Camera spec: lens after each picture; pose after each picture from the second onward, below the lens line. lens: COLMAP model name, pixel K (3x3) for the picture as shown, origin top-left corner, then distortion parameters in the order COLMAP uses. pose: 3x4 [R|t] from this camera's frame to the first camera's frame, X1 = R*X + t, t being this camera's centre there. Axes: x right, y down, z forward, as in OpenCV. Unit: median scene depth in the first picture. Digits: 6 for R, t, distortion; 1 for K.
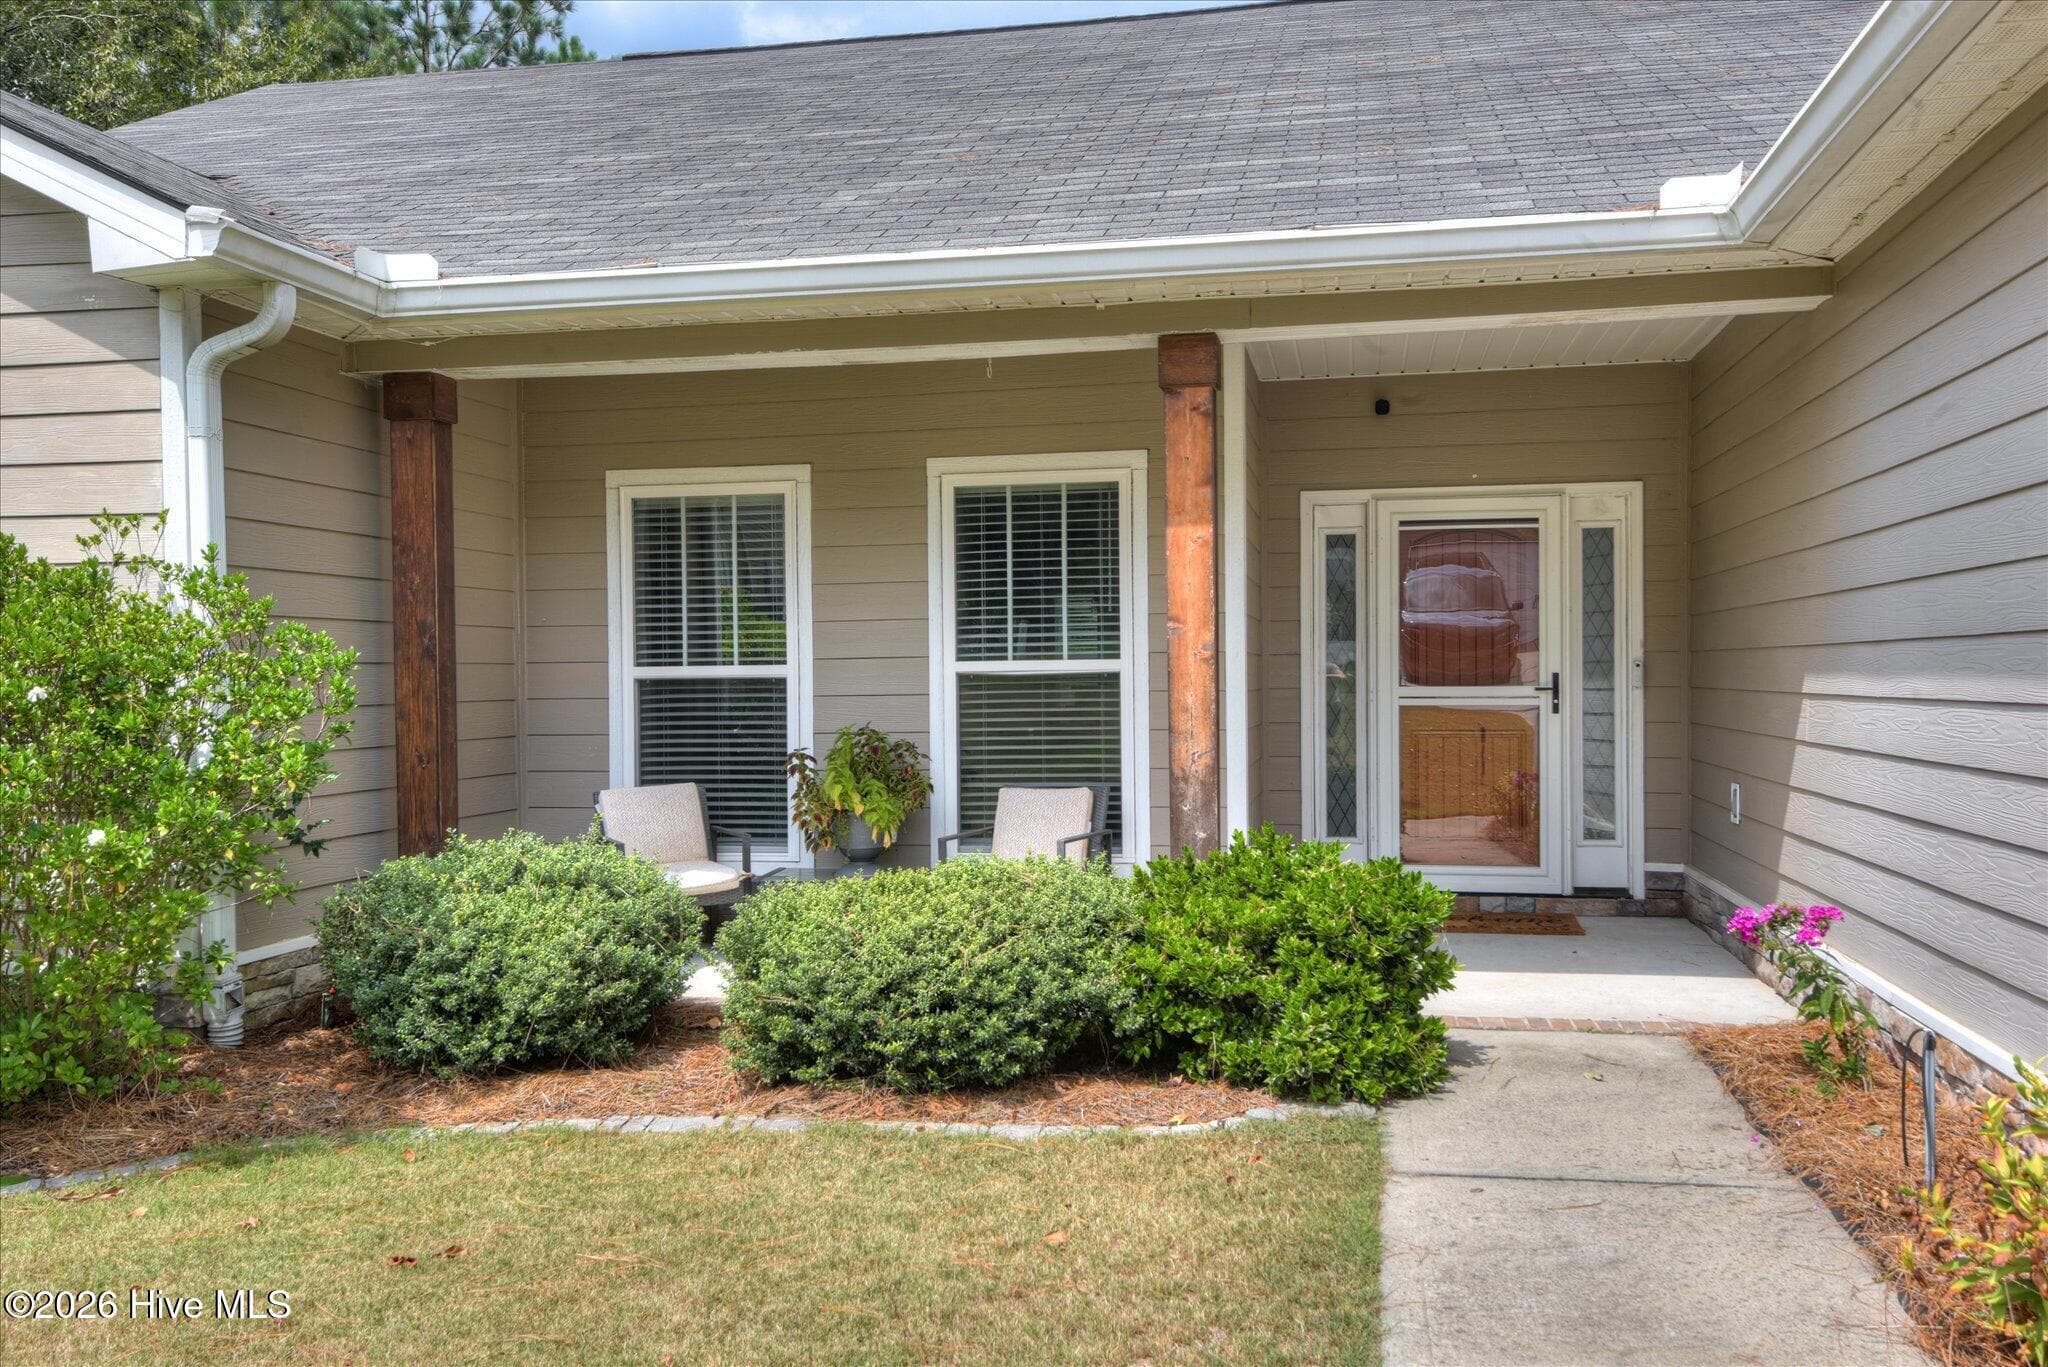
lens RADIAL K [[1675.1, 0, 1024.0], [0, 1675.1, 683.5], [0, 0, 1]] dist [0.044322, -0.000670]
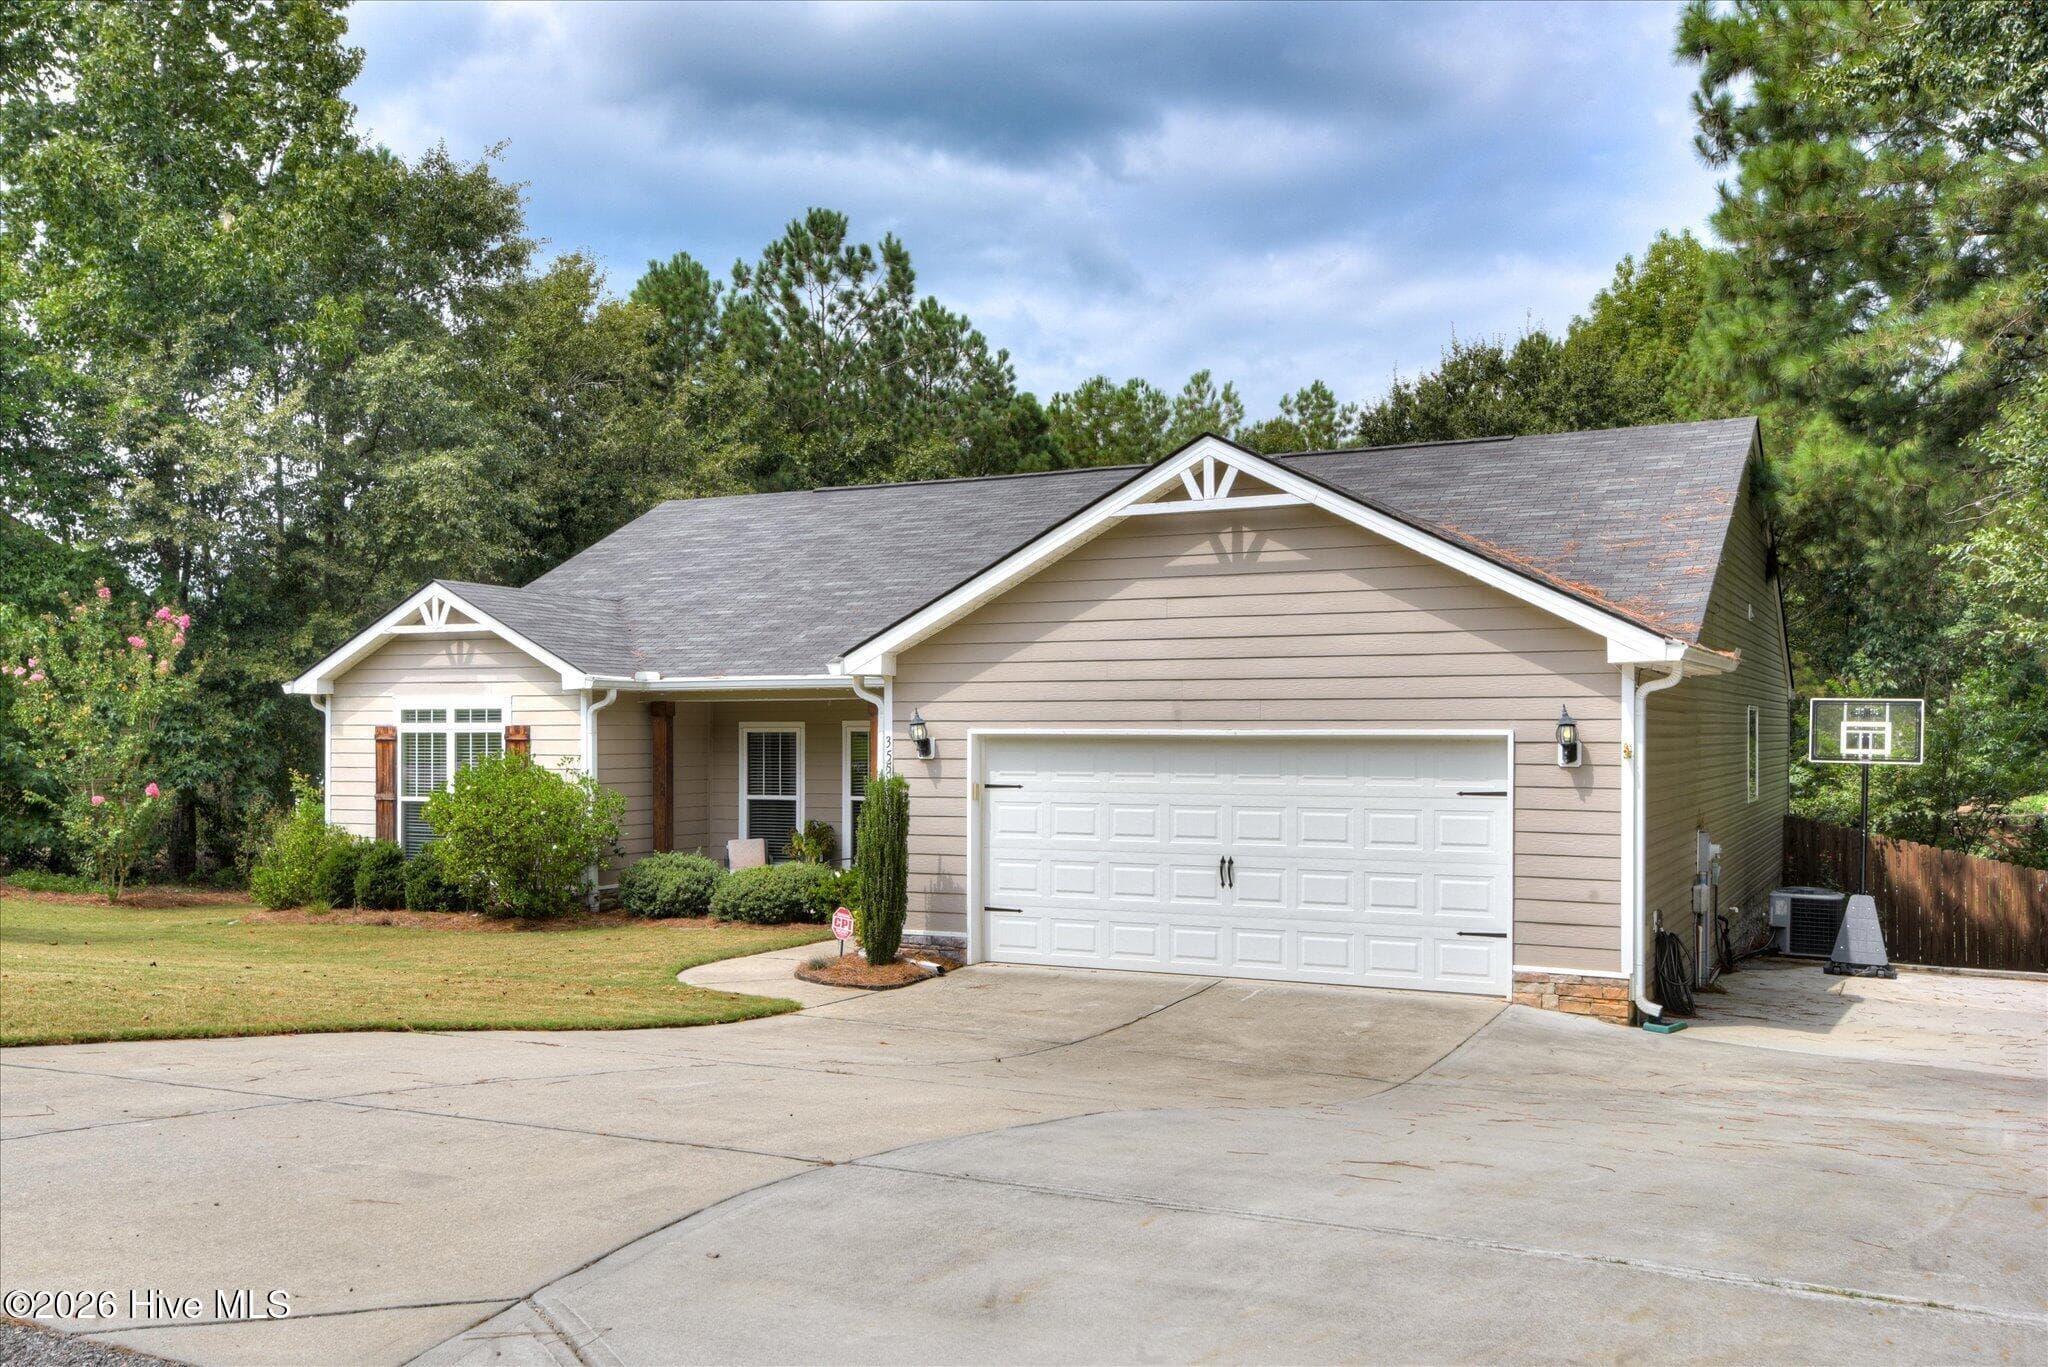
lens RADIAL K [[1675.1, 0, 1024.0], [0, 1675.1, 683.5], [0, 0, 1]] dist [0.044322, -0.000670]
pose [[0.962859, 0.002833, -0.269989, 1.233584], [-0.013306, 0.999228, -0.036970, -0.126494], [0.269676, 0.039189, 0.962153, -1.972118]]
